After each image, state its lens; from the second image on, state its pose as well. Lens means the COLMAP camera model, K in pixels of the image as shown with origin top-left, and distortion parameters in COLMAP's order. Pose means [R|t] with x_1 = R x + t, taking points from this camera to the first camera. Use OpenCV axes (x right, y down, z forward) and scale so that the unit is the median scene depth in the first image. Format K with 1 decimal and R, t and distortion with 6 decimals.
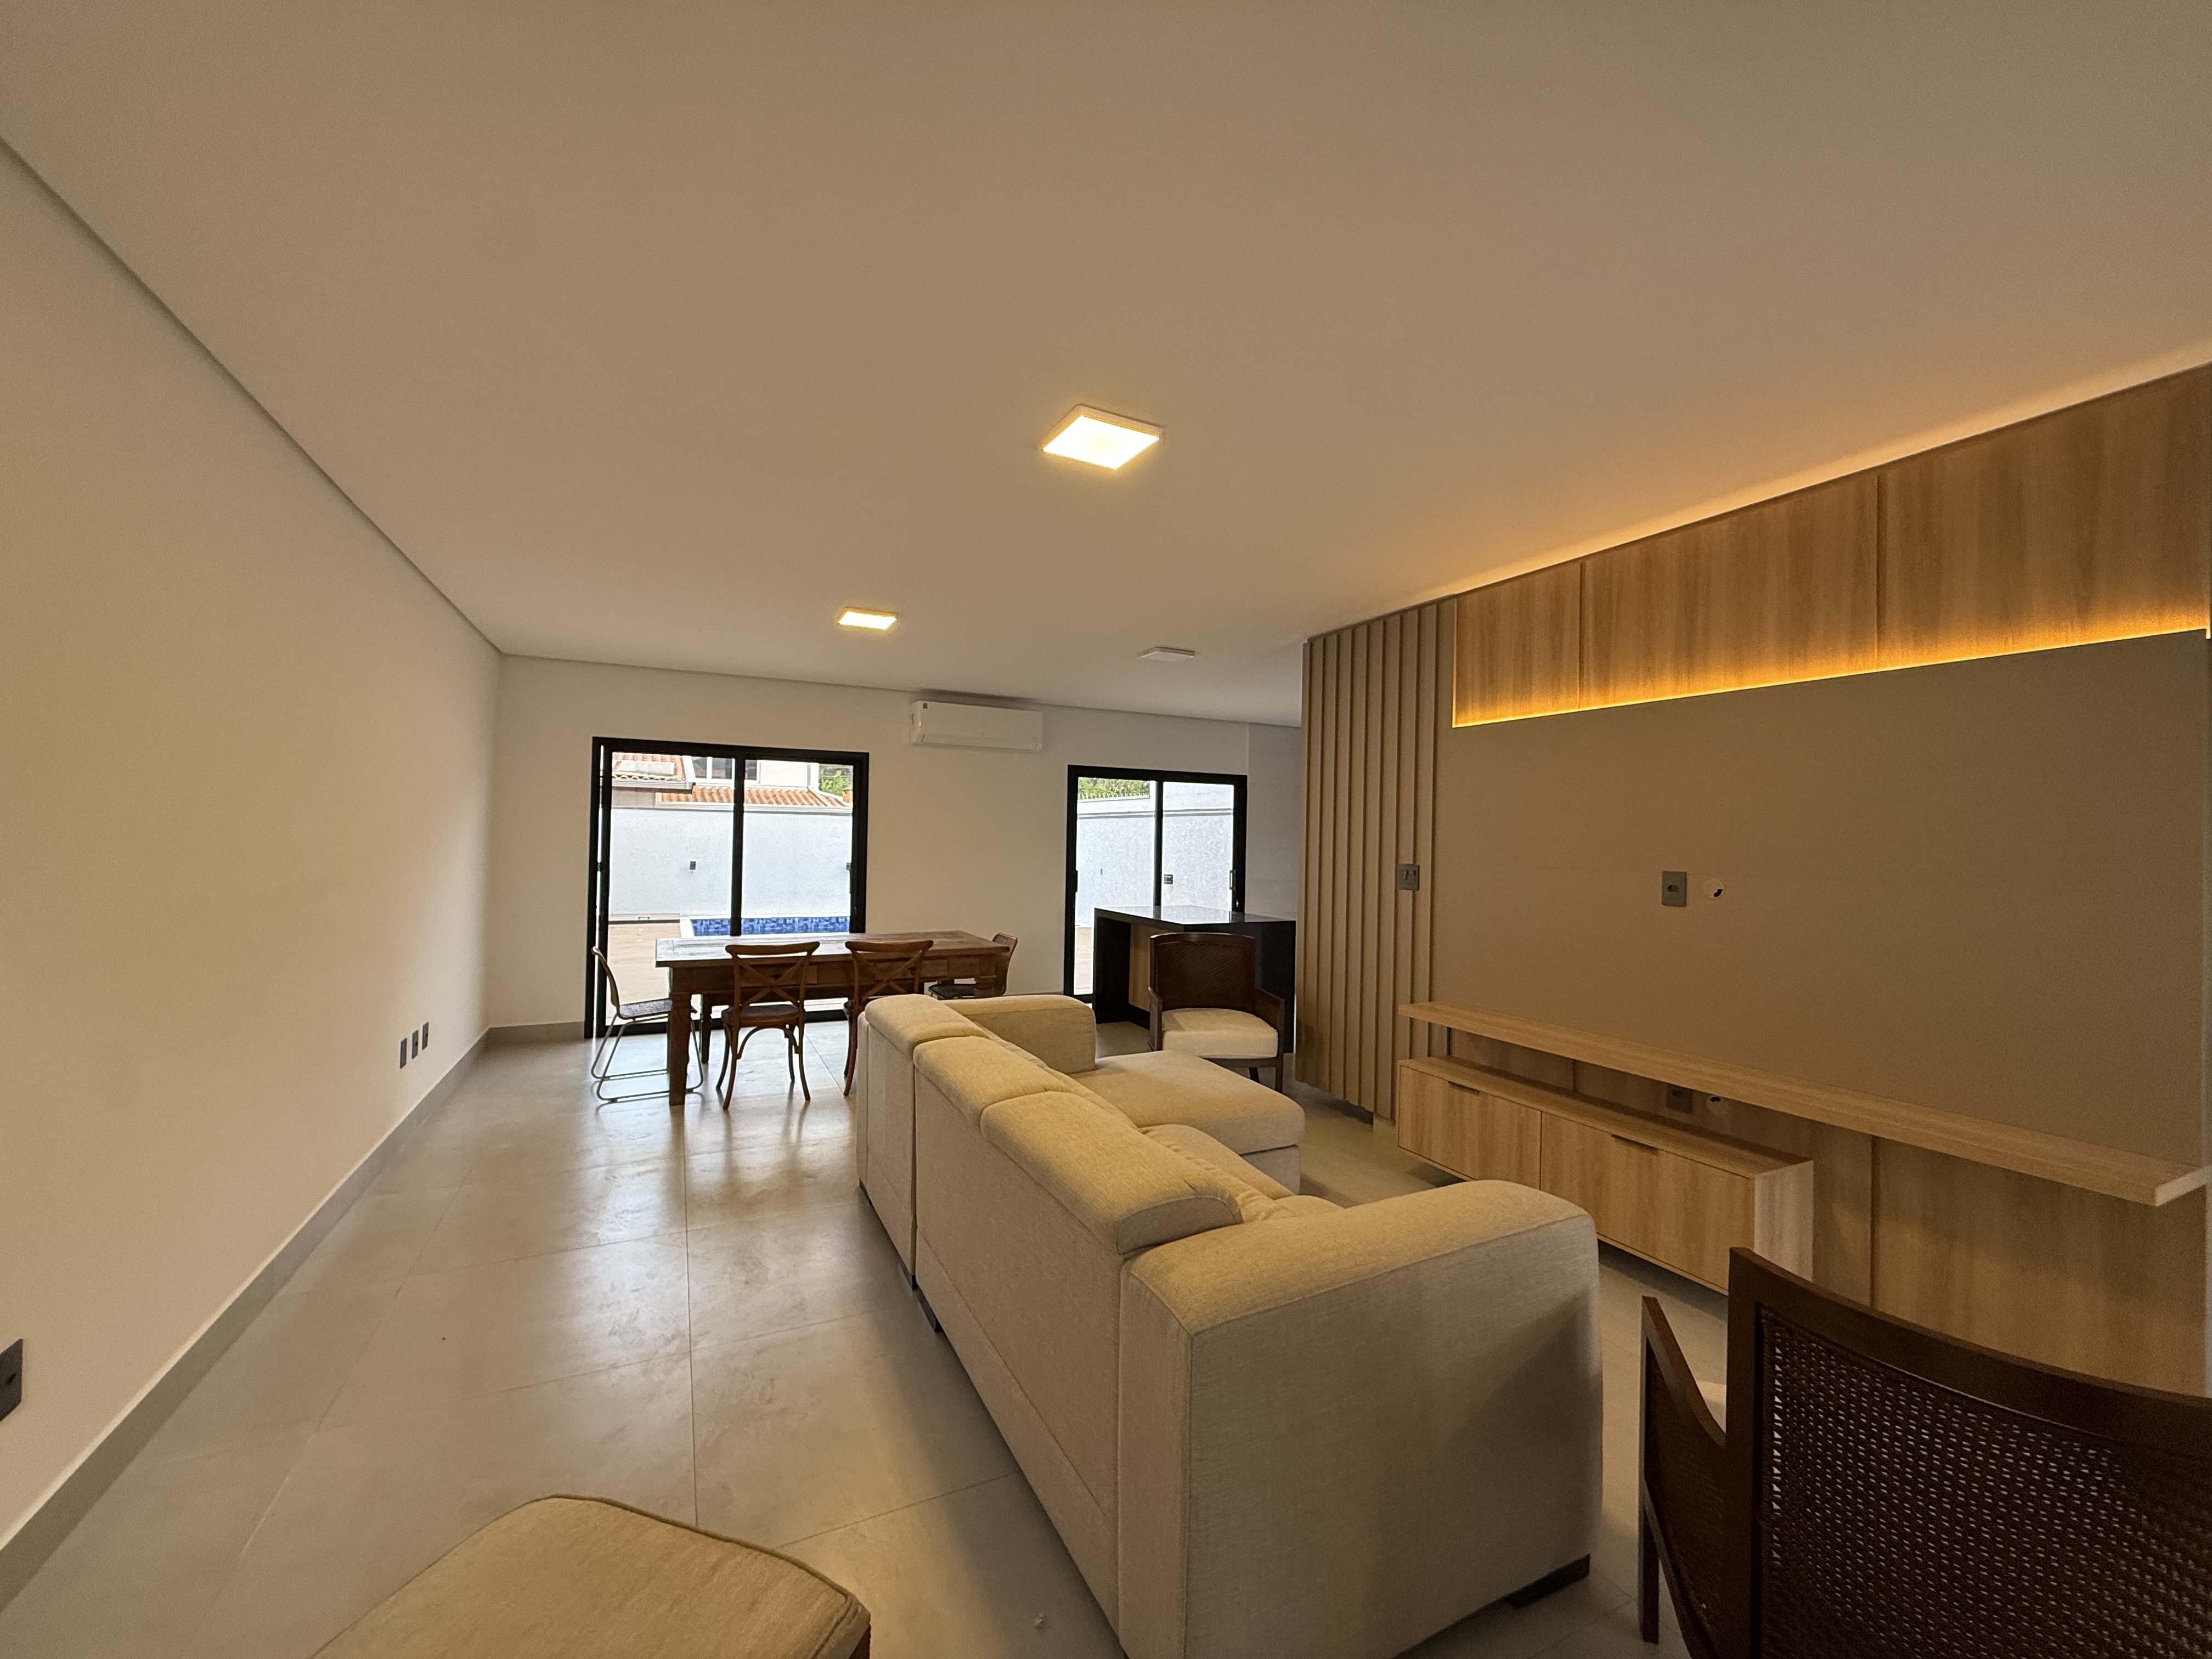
lens RADIAL K [[877.4, 0, 1094.1], [0, 877.4, 826.8], [0, 0, 1]] dist [-0.001076, -0.000382]
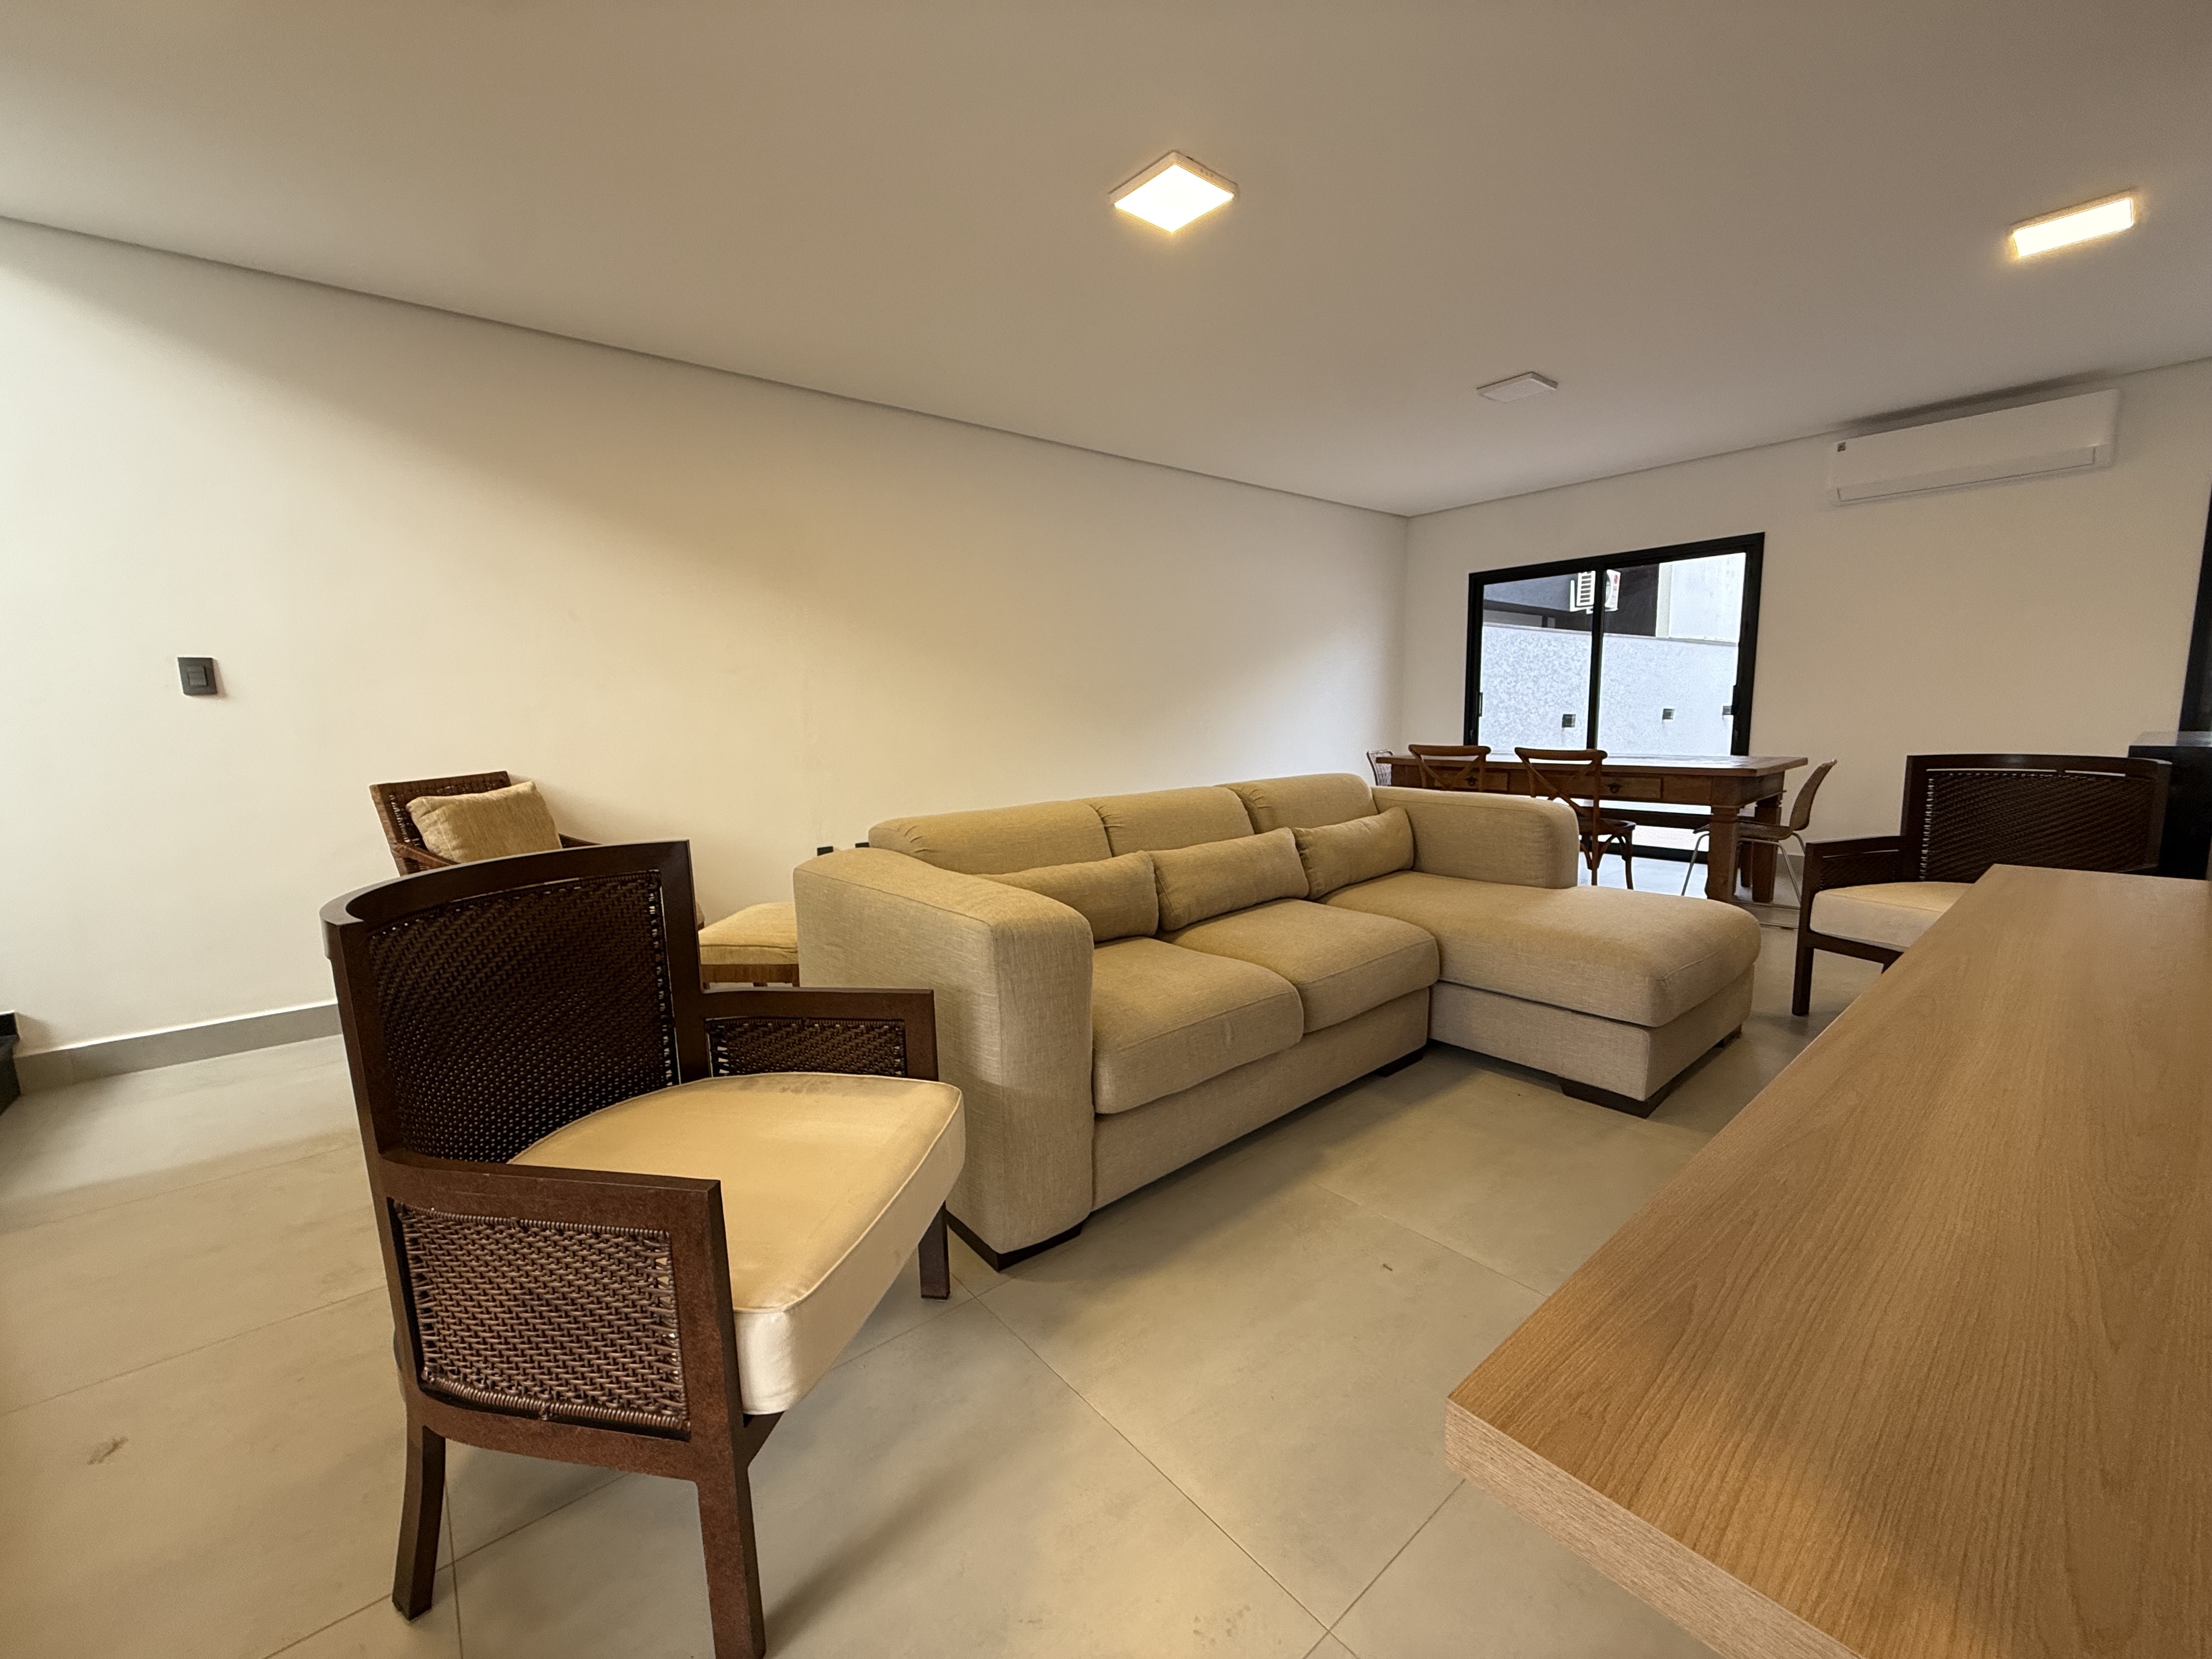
lens RADIAL K [[877.4, 0, 1104.5], [0, 877.4, 828.6], [0, 0, 1]] dist [-0.001076, -0.000382]
pose [[0.240711, 0.106717, -0.964712, 0.699687], [0.046017, 0.991565, 0.121170, 0.102198], [0.969505, -0.073560, 0.233770, 0.416069]]
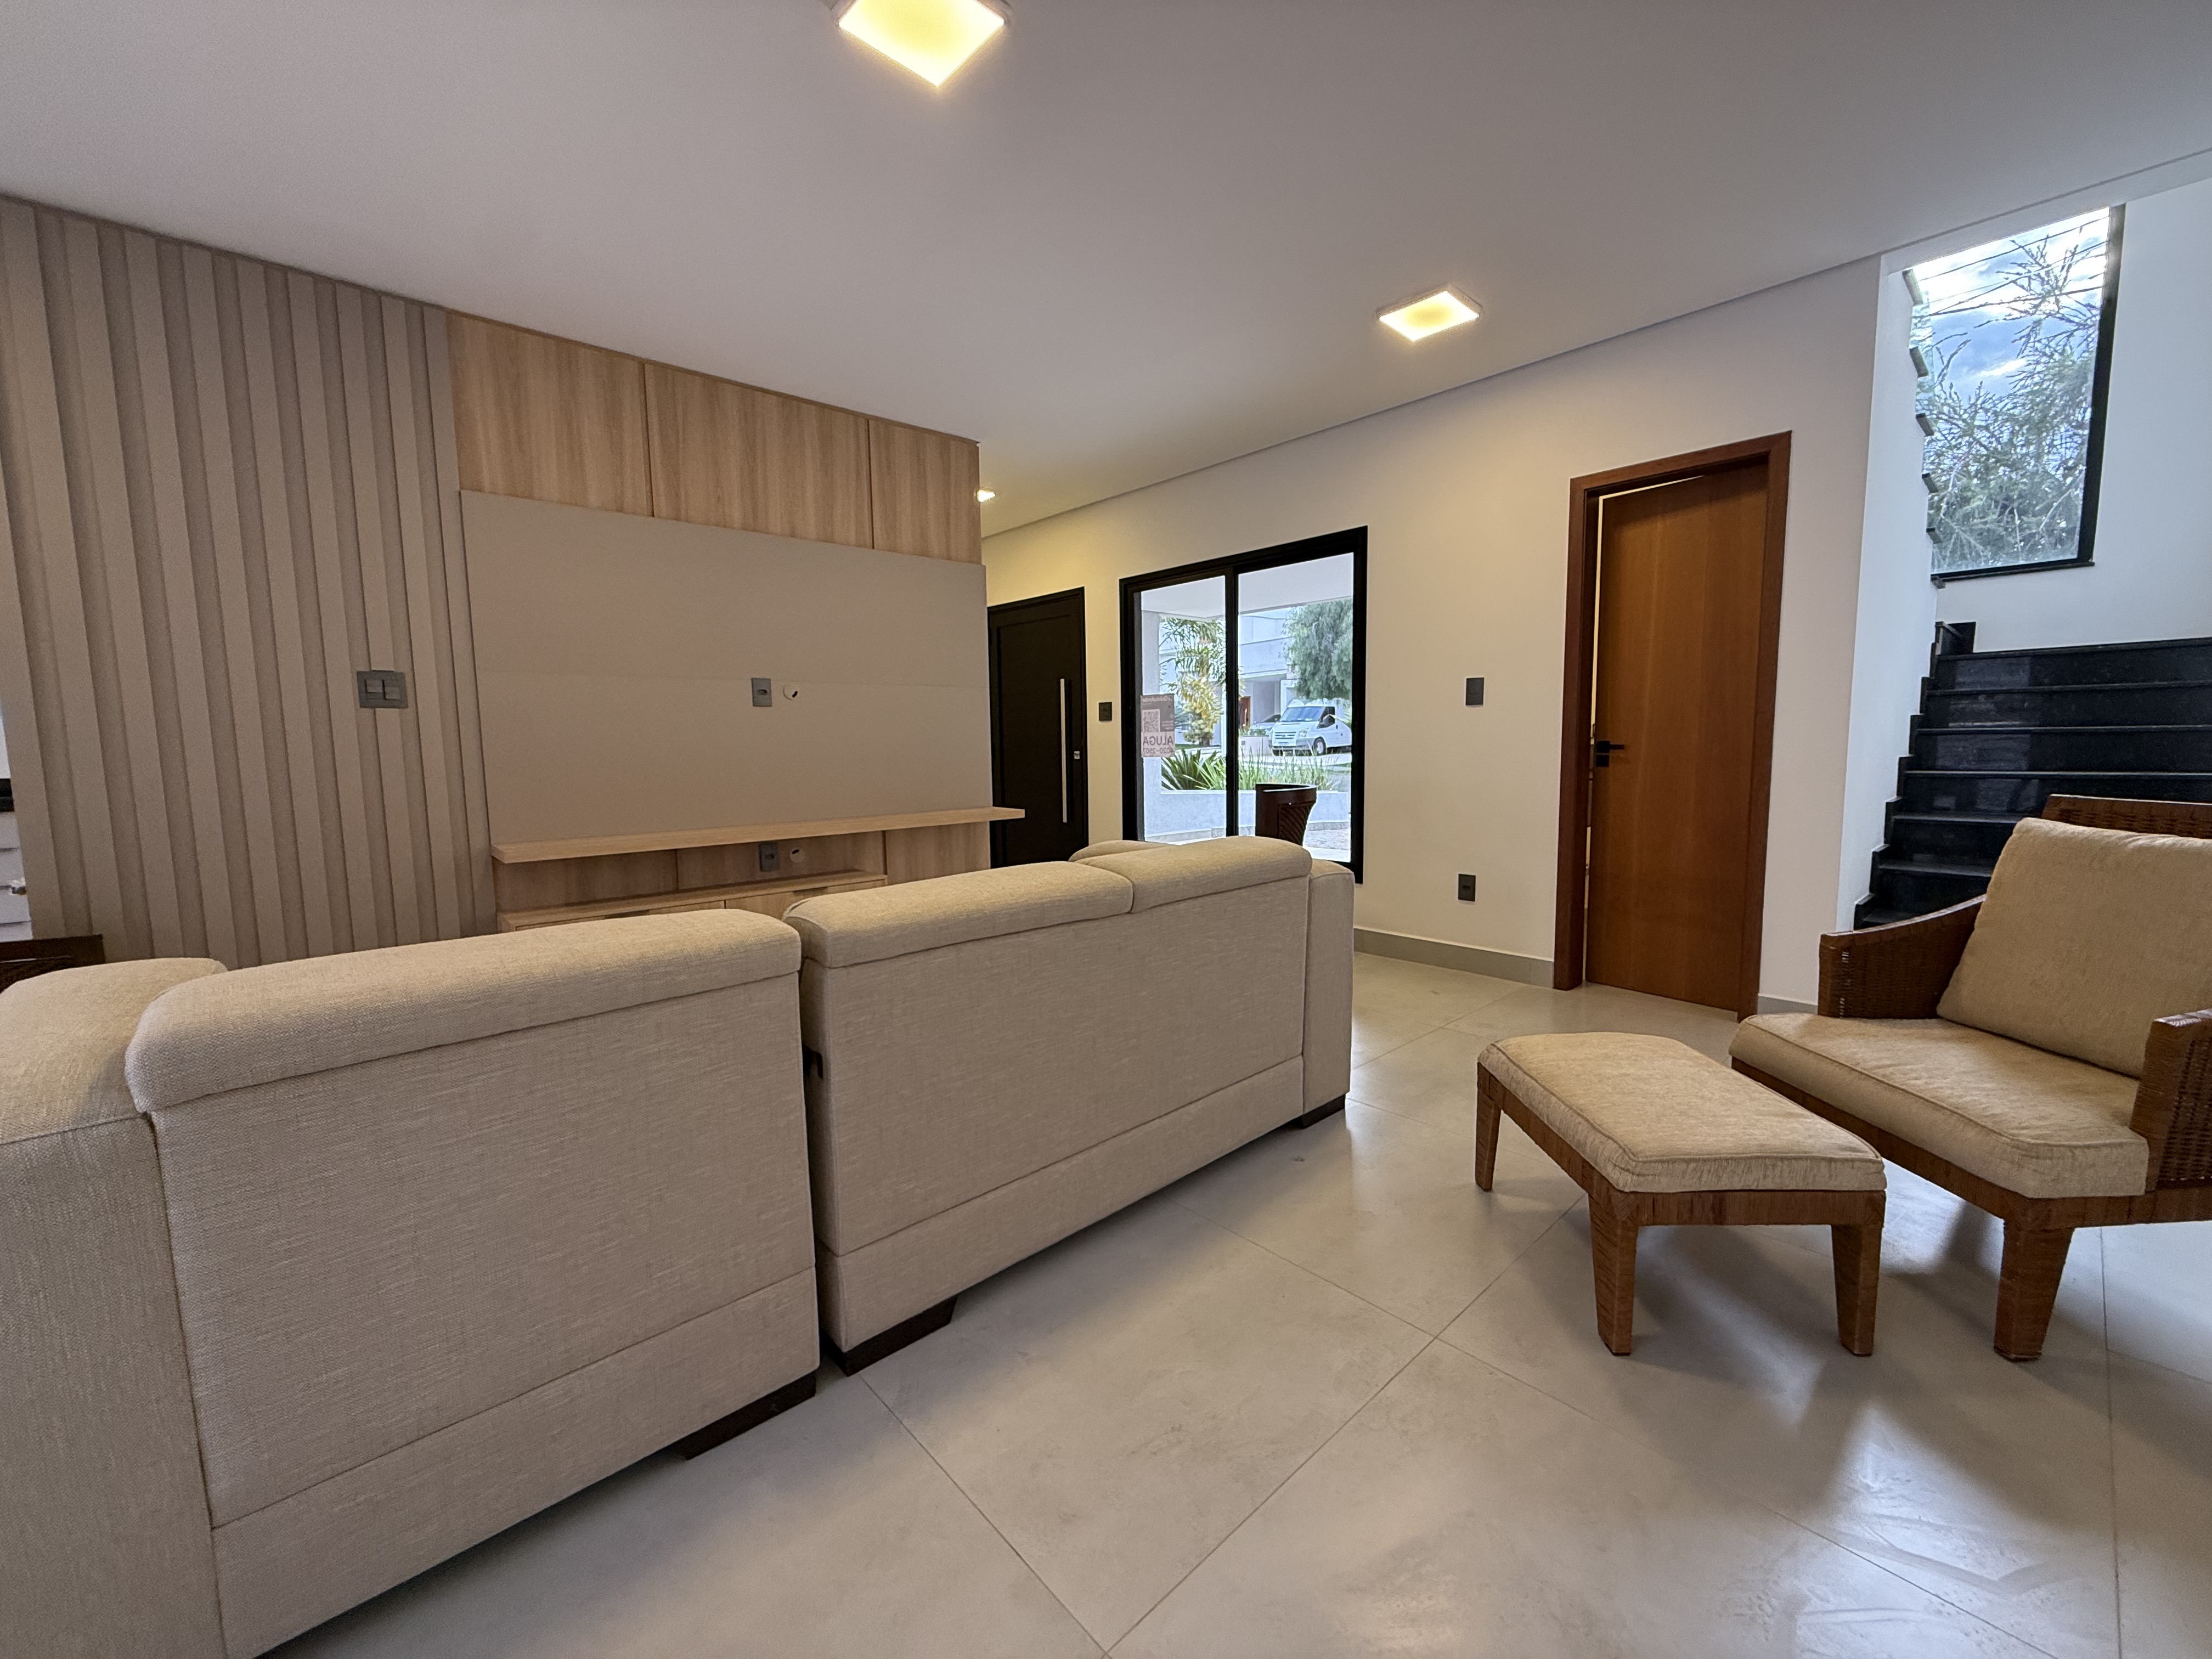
lens RADIAL K [[877.4, 0, 1107.1], [0, 877.4, 824.4], [0, 0, 1]] dist [-0.001076, -0.000382]
pose [[-0.281109, -0.106344, 0.953766, -0.528446], [-0.001621, 0.993893, 0.110340, 0.094536], [-0.959674, 0.029471, -0.279565, 0.707918]]
